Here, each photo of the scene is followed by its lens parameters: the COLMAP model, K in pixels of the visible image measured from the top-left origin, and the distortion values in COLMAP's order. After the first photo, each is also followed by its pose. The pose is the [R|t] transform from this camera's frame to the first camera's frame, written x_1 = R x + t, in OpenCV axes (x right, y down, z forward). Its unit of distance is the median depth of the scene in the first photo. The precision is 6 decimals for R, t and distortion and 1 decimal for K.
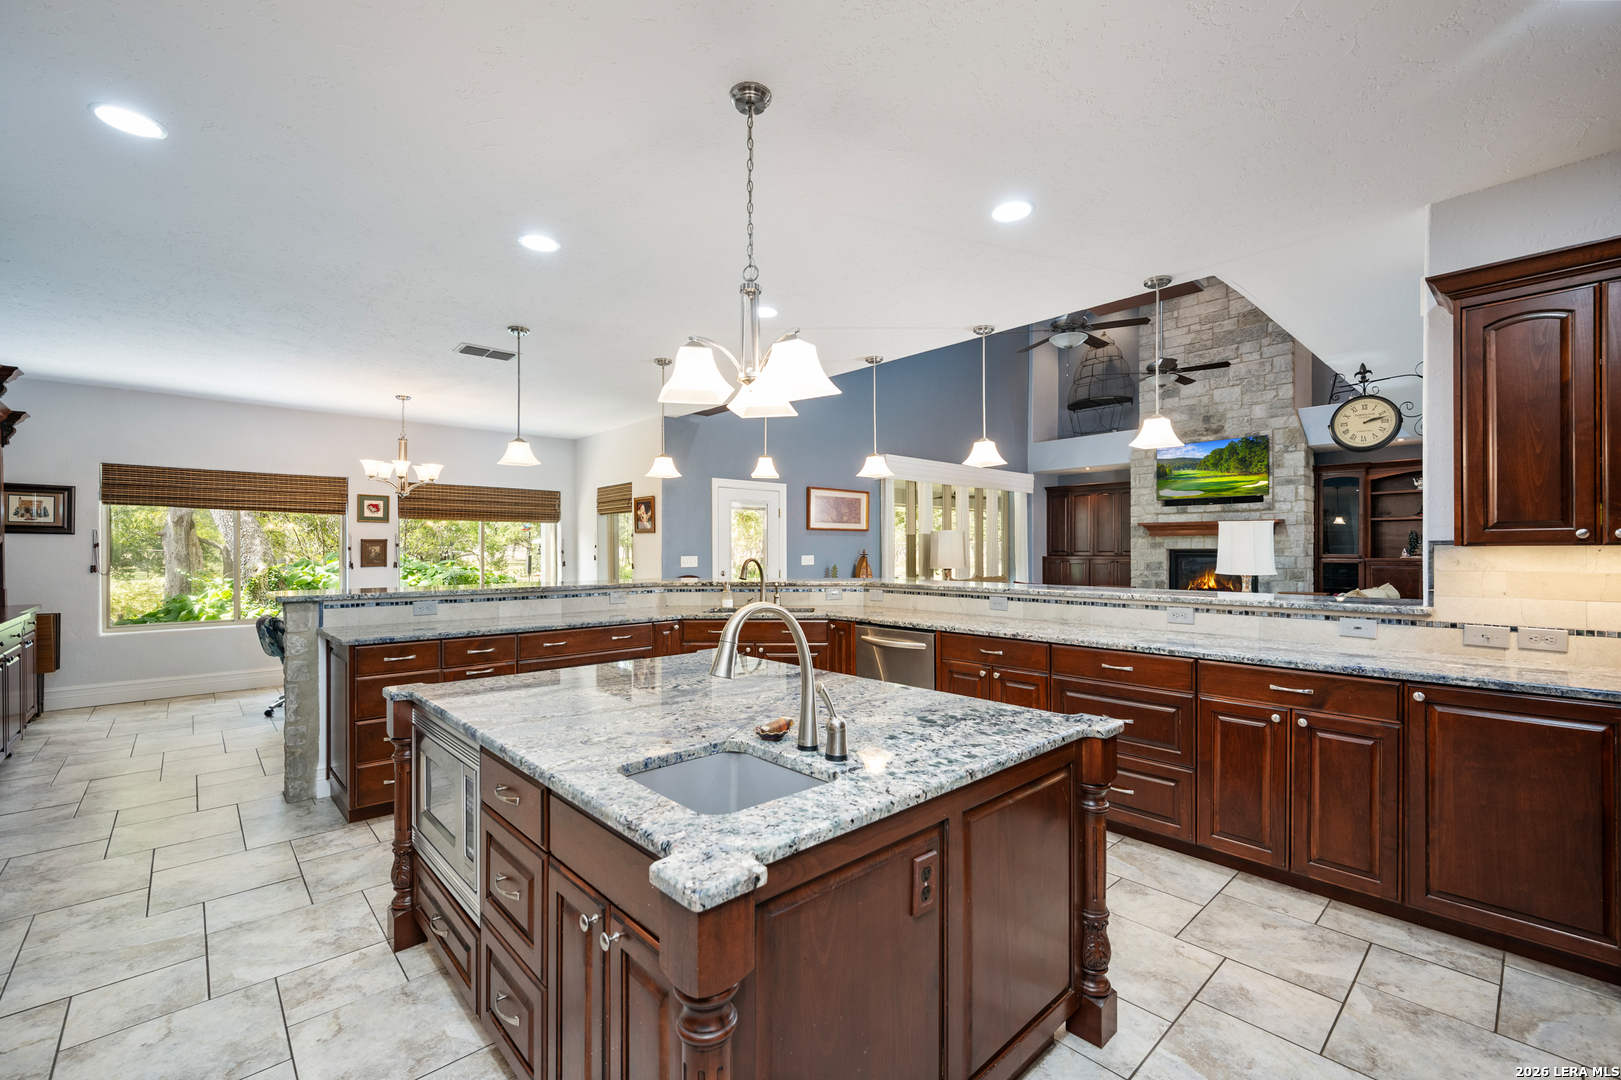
lens RADIAL K [[684.9, 0, 806.4], [0, 684.9, 550.9], [0, 0, 1]] dist [-0.000264, 0.000546]
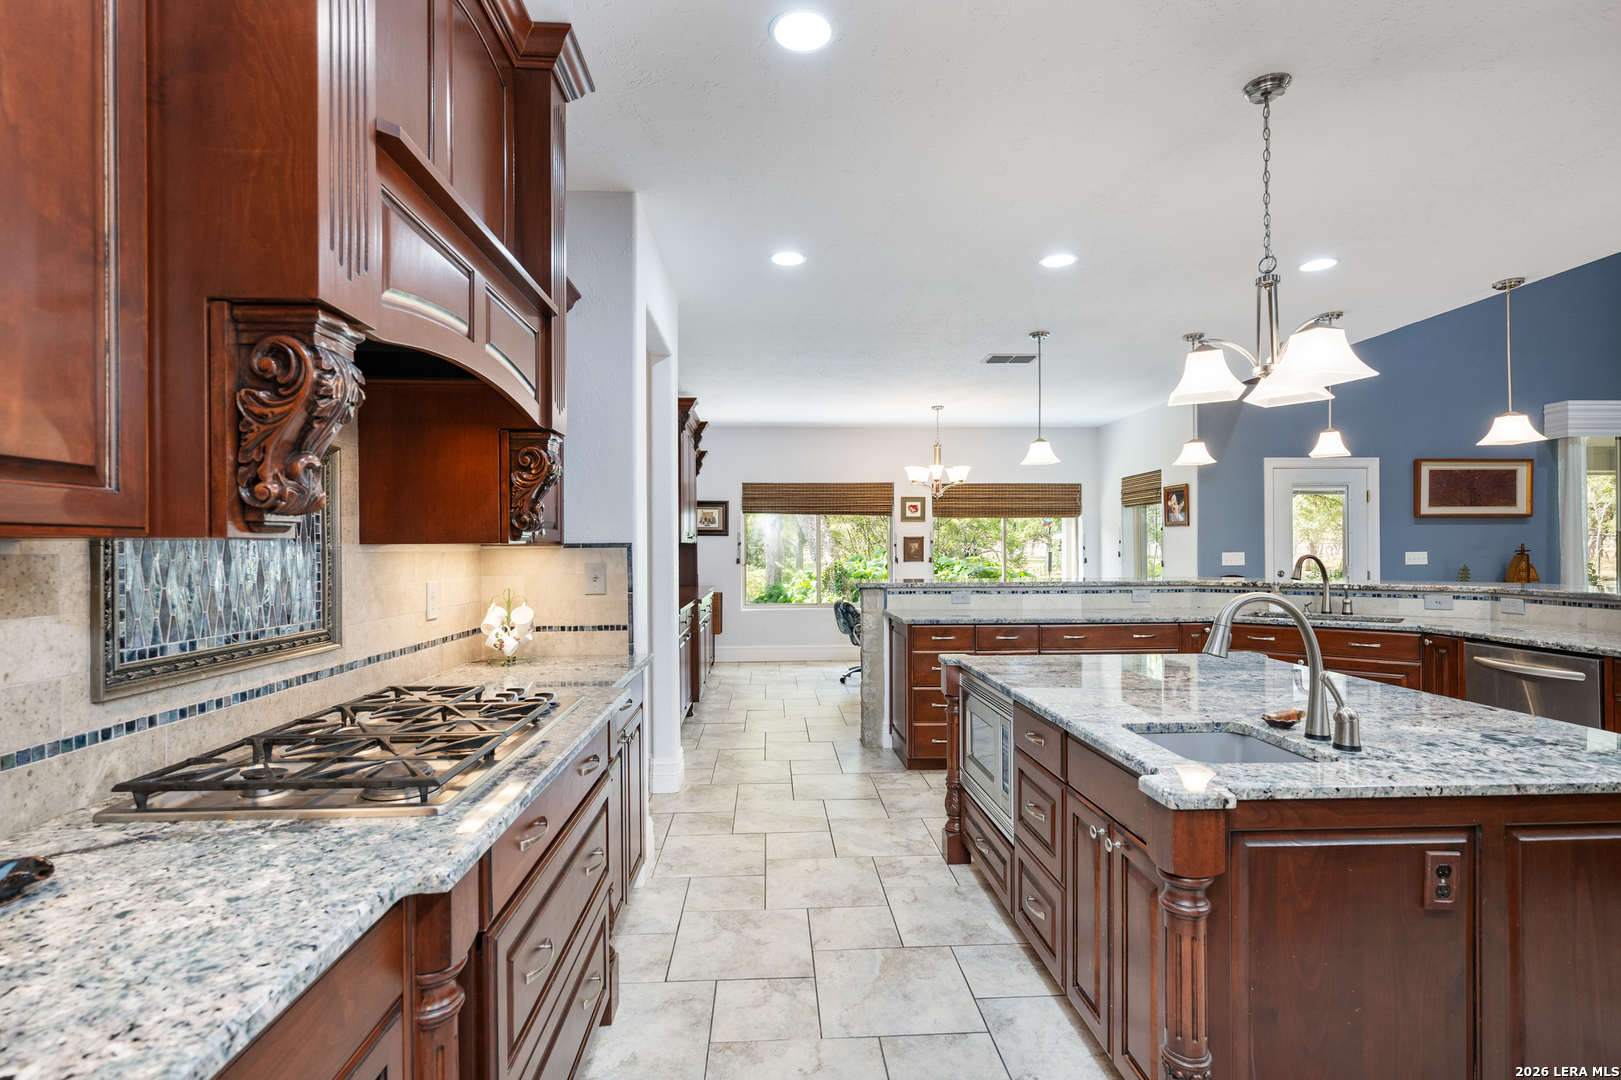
lens RADIAL K [[777.8, 0, 800.1], [0, 777.8, 545.7], [0, 0, 1]] dist [-0.001555, -0.000178]
pose [[0.768250, -0.003812, -0.640139, 0.074008], [0.002644, 0.999993, -0.002782, 0.000956], [0.640145, 0.000445, 0.768254, -0.186638]]
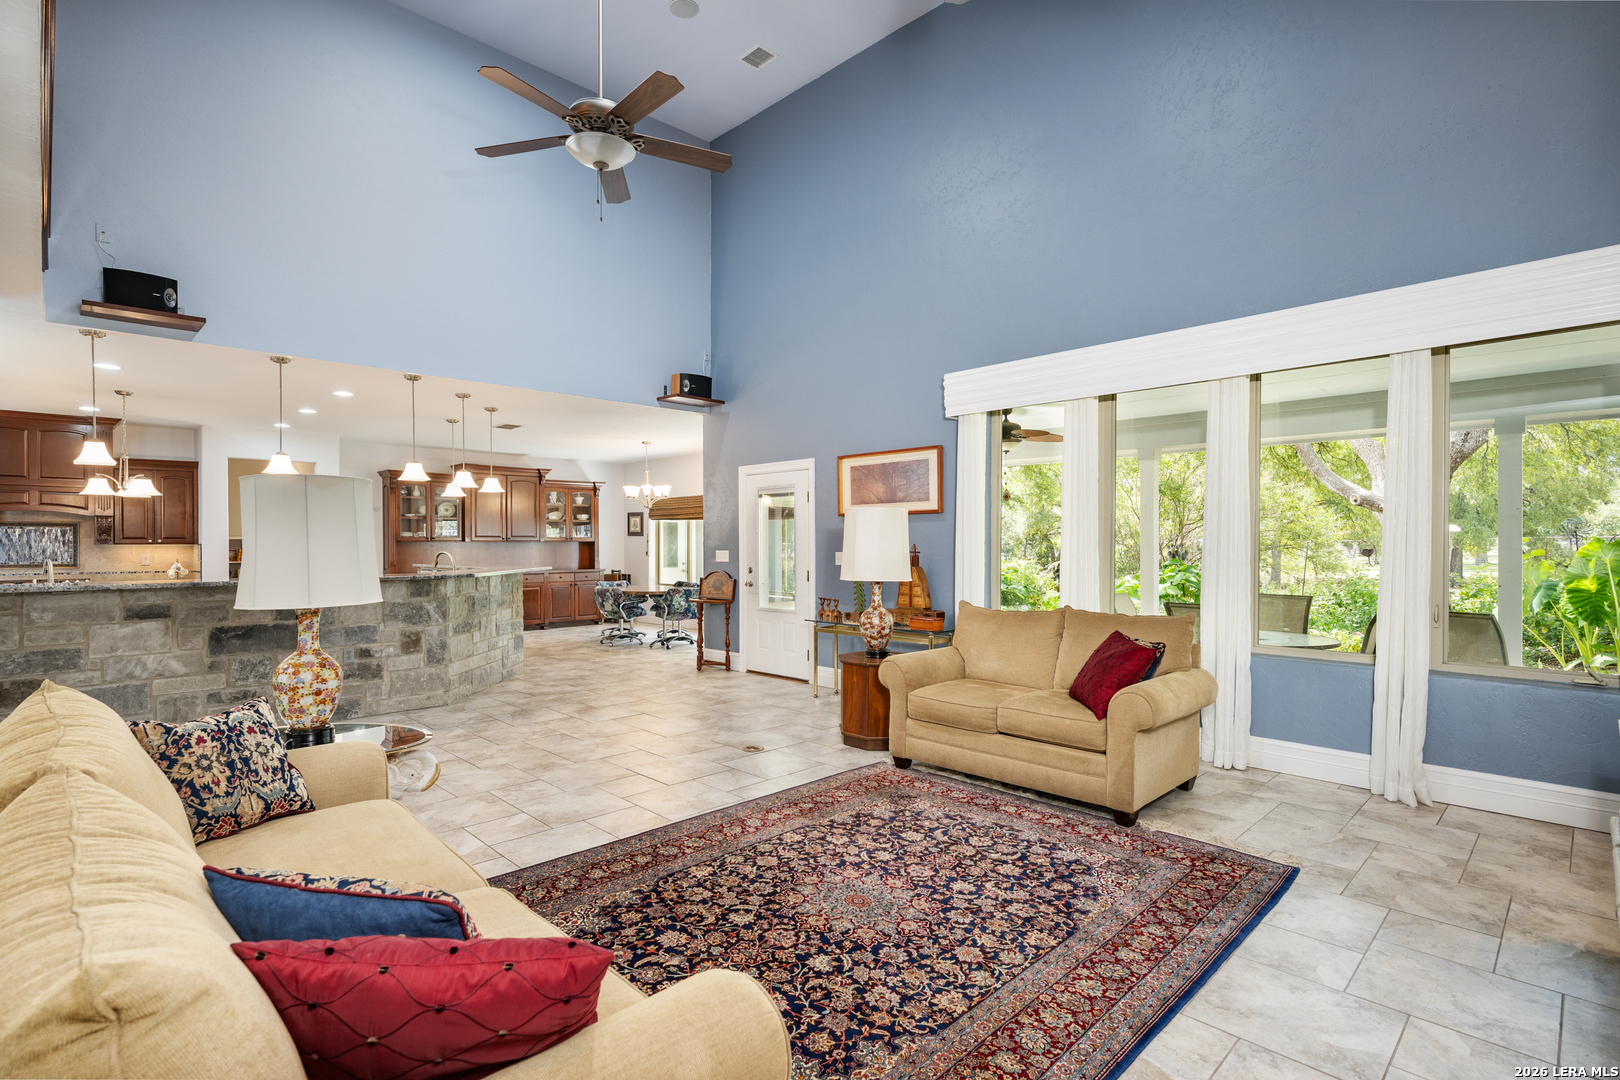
lens RADIAL K [[777.3, 0, 799.6], [0, 777.3, 545.7], [0, 0, 1]] dist [-0.001555, -0.000178]
pose [[0.025243, 0.004402, -0.999672, 2.083788], [0.000887, 0.999990, 0.004426, -0.009075], [0.999681, -0.000998, 0.025239, 2.388728]]
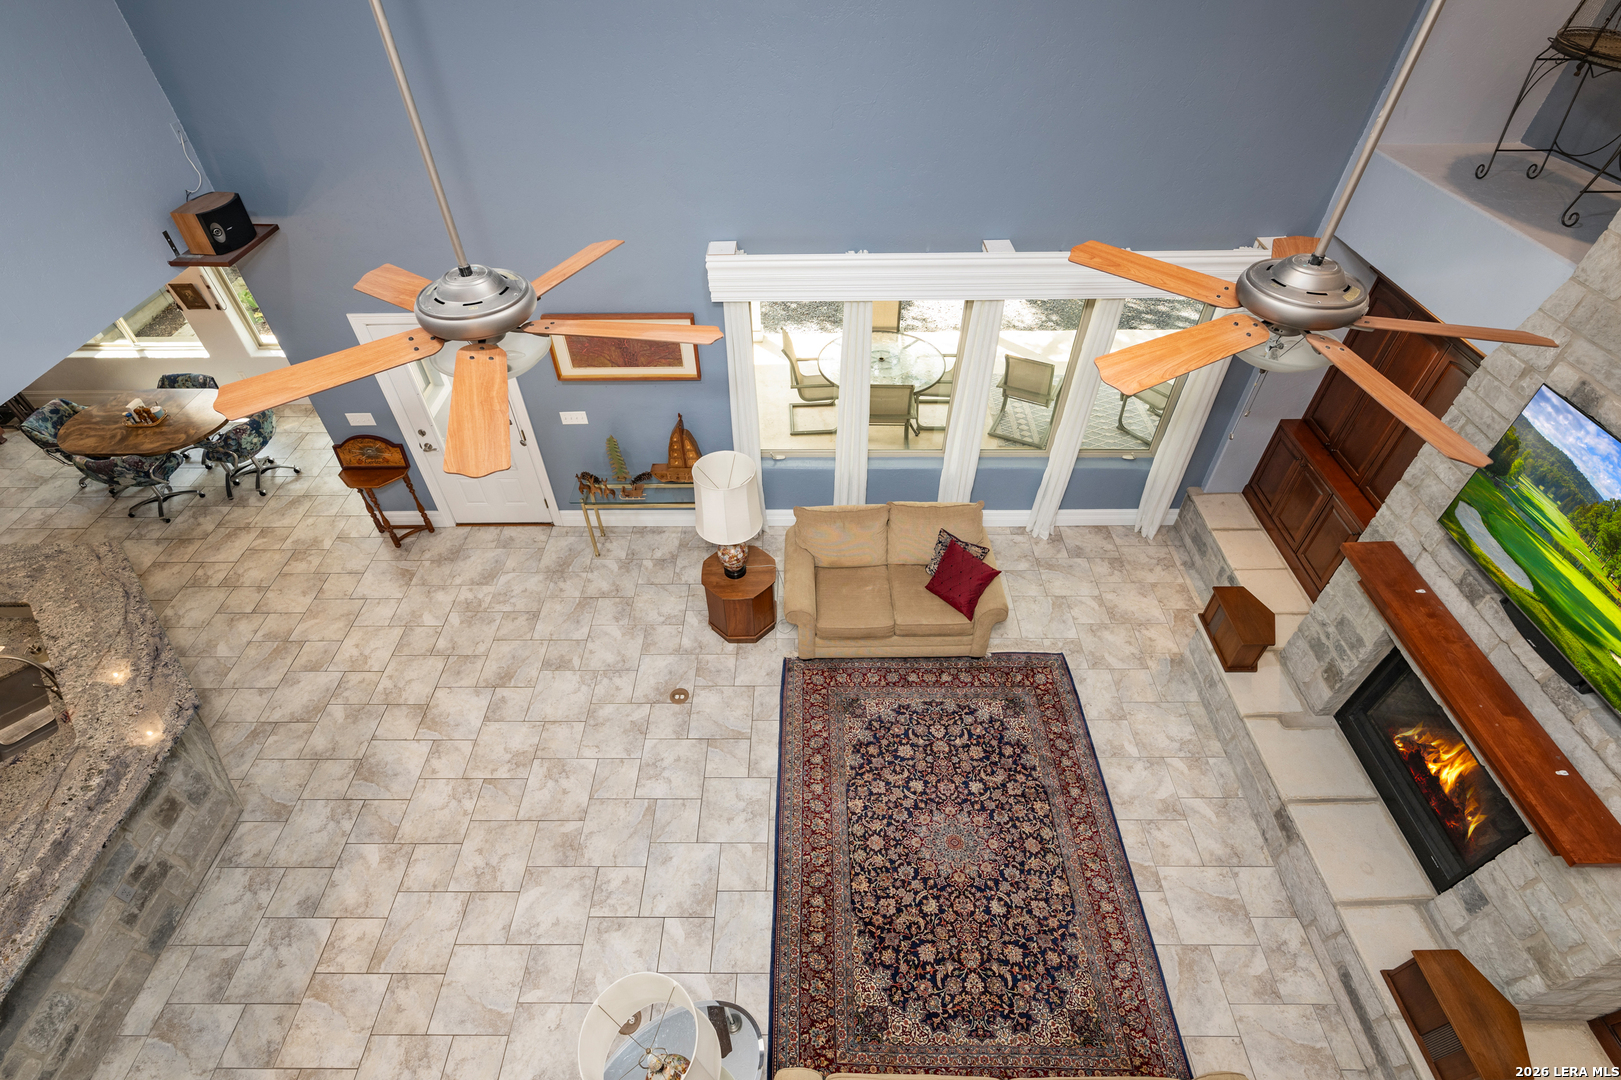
lens RADIAL K [[753.8, 0, 803.9], [0, 753.8, 548.4], [0, 0, 1]] dist [-0.001242, 0.000003]
pose [[0.731762, 0.471043, -0.492587, 1.468637], [0.009904, 0.715310, 0.698737, -1.012805], [0.681488, -0.516188, 0.518772, 1.827279]]
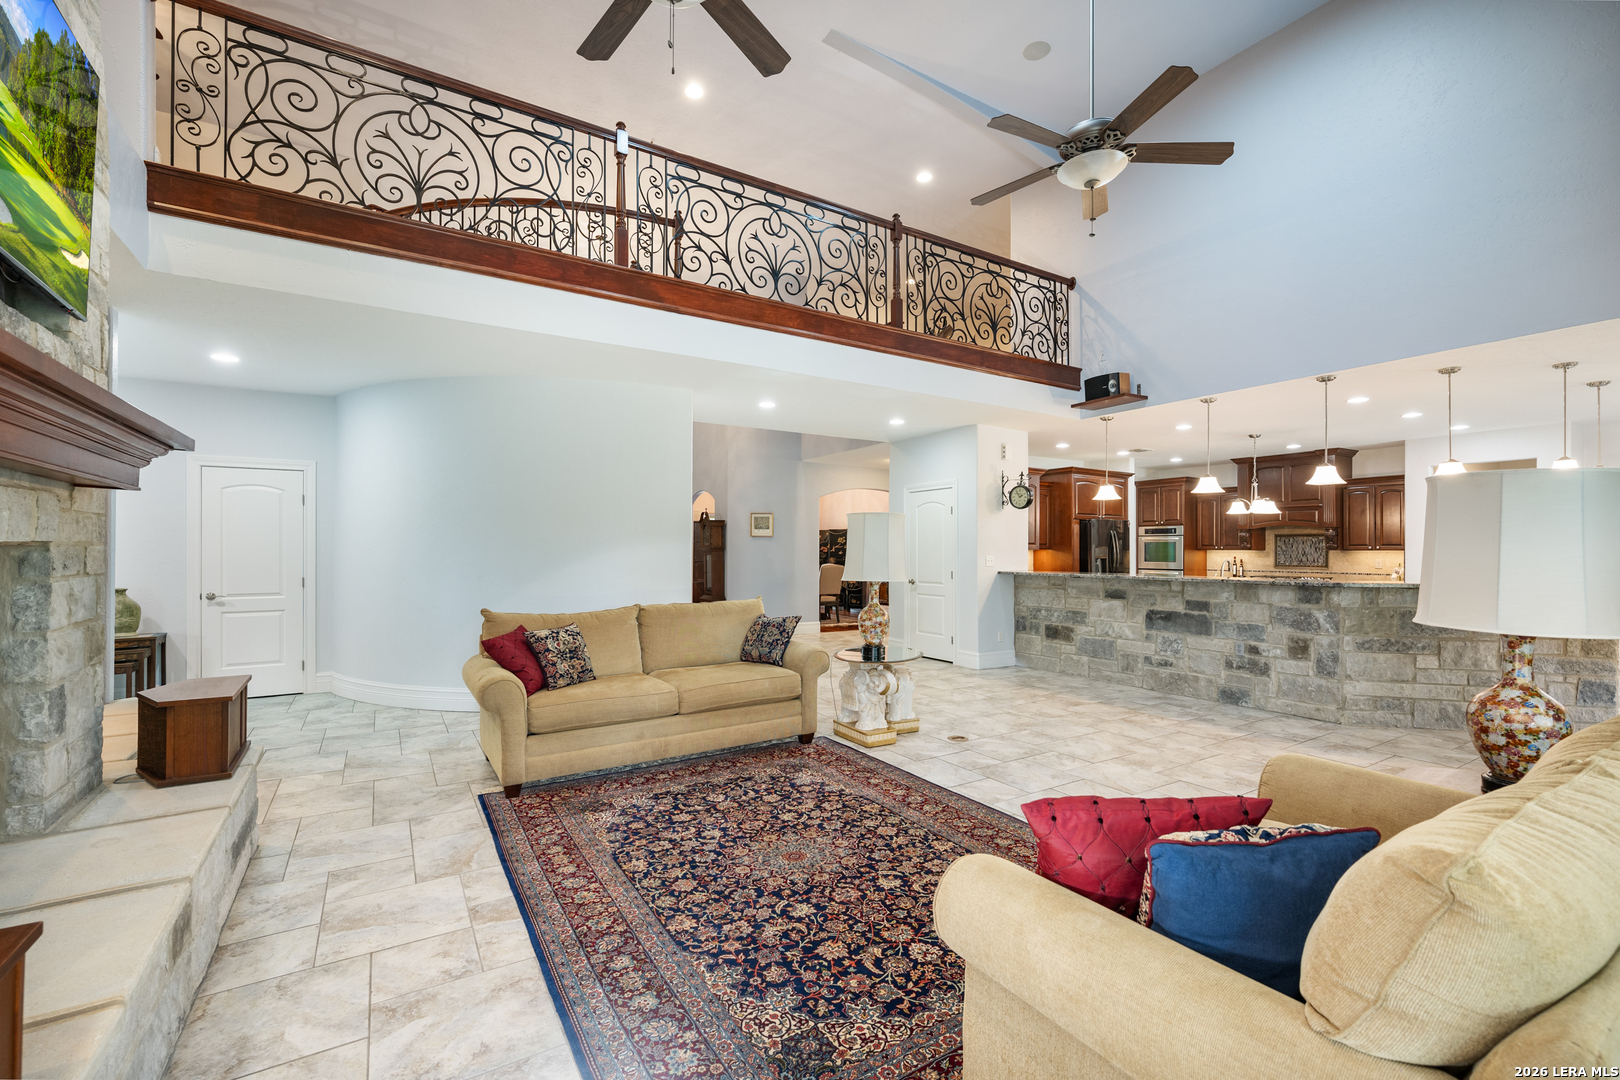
lens RADIAL K [[684.5, 0, 805.9], [0, 684.5, 550.9], [0, 0, 1]] dist [-0.000264, 0.000546]
pose [[-0.981821, -0.000866, 0.189807, 1.058594], [-0.000475, 0.999998, 0.002110, -0.005955], [-0.189809, 0.001981, -0.981819, 3.322766]]
